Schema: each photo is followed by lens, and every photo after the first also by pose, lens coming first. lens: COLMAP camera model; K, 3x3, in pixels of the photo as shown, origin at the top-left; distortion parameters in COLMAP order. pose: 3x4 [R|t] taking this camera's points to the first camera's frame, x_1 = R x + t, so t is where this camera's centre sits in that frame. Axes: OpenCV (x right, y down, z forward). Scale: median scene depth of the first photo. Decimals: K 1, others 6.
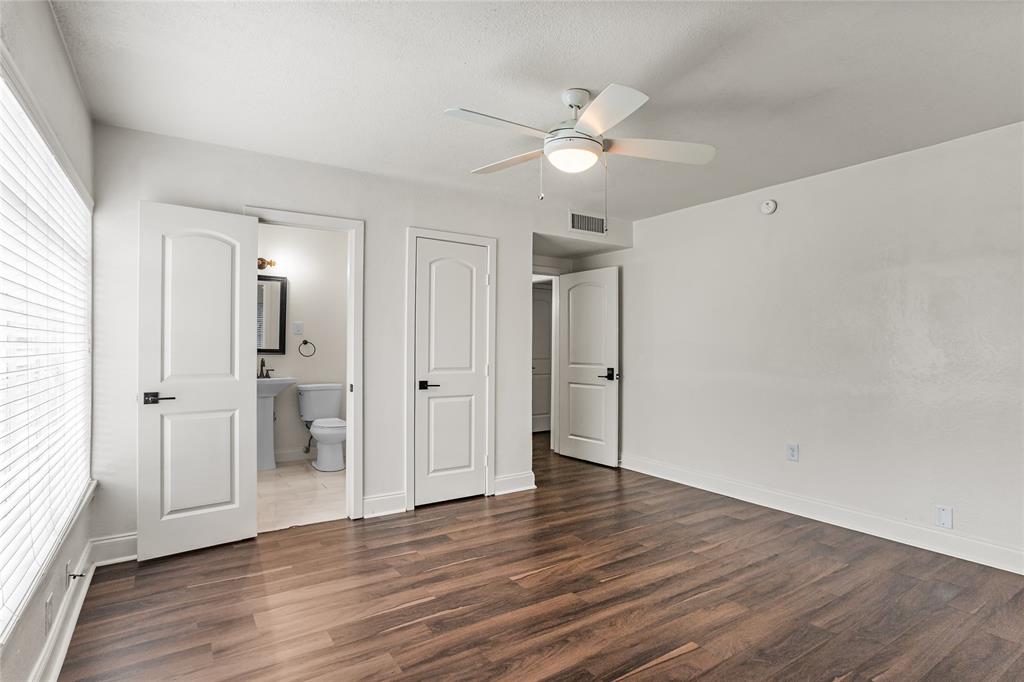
lens RADIAL K [[500.9, 0, 515.3], [0, 500.9, 343.0], [0, 0, 1]] dist [-0.042968, 0.026773]
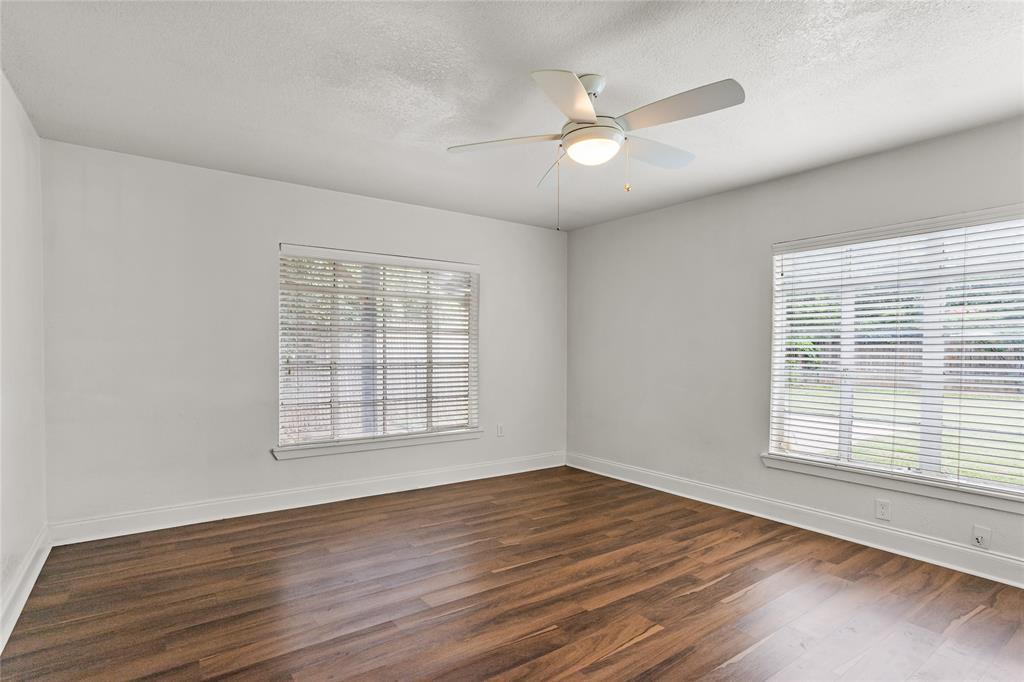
lens RADIAL K [[500.9, 0, 511.5], [0, 500.9, 342.5], [0, 0, 1]] dist [-0.042968, 0.026773]
pose [[-0.999789, -0.006648, -0.019425, 0.243036], [-0.006464, 0.999934, -0.009511, -0.004006], [0.019487, -0.009383, -0.999766, 1.676525]]
